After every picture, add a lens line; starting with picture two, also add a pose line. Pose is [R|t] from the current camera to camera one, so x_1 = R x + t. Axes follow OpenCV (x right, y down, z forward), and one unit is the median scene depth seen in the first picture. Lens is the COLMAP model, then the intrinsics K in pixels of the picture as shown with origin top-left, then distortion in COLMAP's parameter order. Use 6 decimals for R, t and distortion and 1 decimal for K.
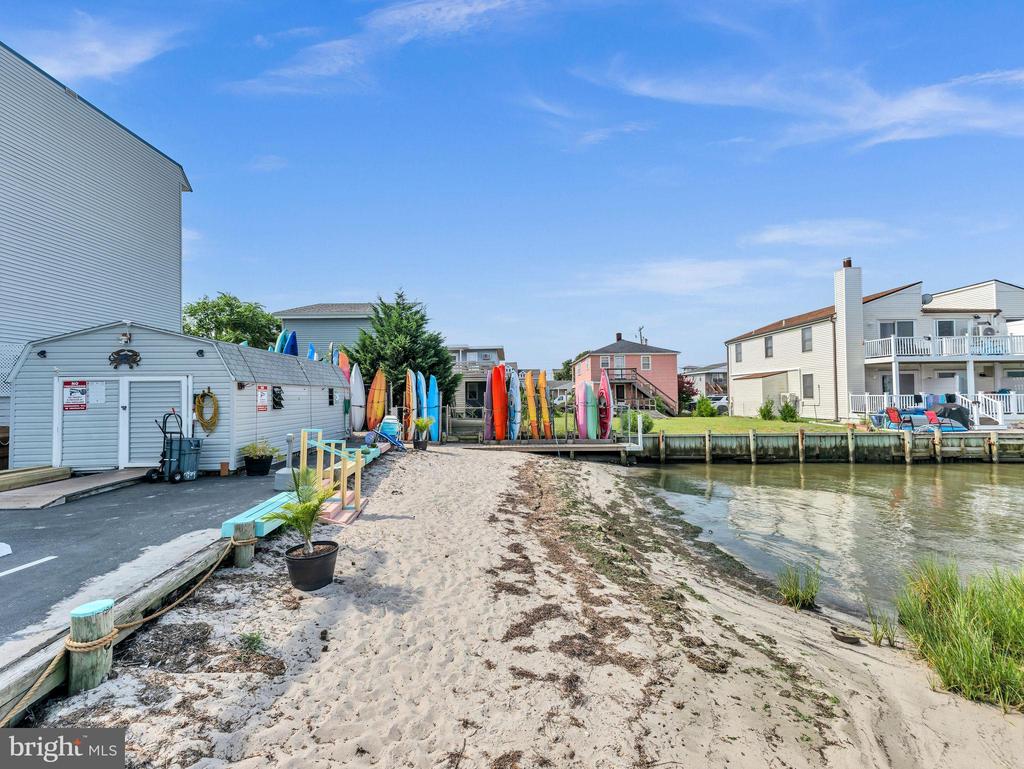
lens RADIAL K [[490.8, 0, 512.0], [0, 490.8, 384.5], [0, 0, 1]] dist [0.032003, 0.000565]
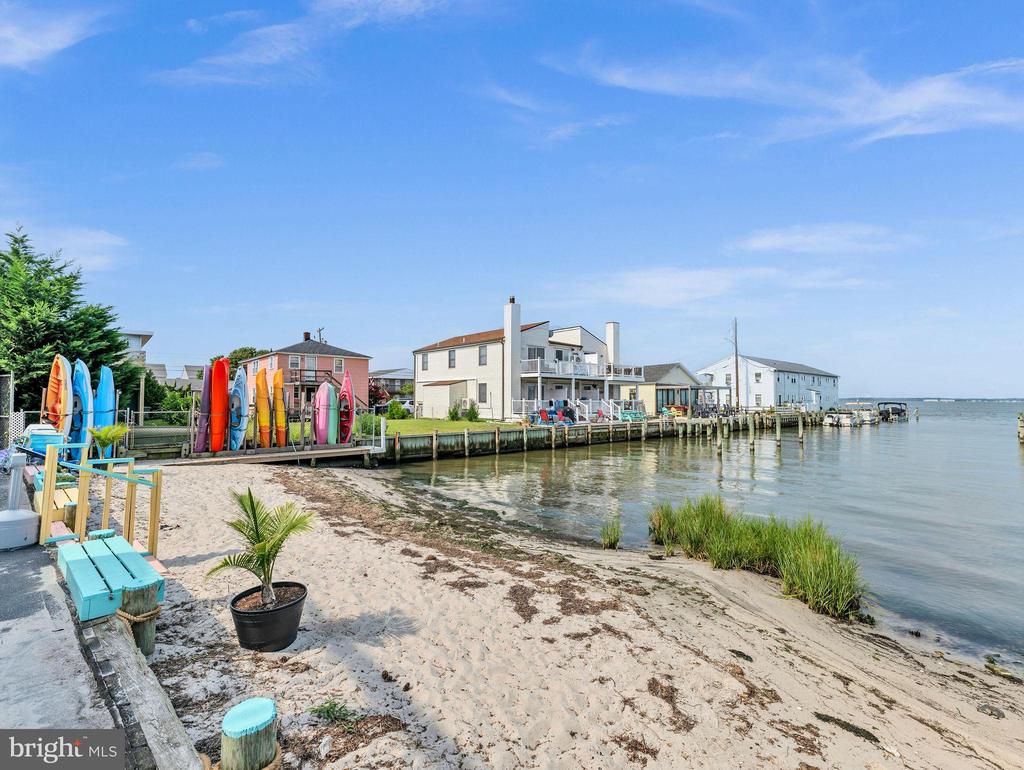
lens RADIAL K [[490.8, 0, 512.0], [0, 490.8, 385.0], [0, 0, 1]] dist [0.032003, 0.000565]
pose [[0.721290, 0.032500, 0.691871, -0.246373], [-0.026776, 0.999460, -0.019034, 0.006180], [-0.692116, -0.004797, 0.721771, 0.074129]]
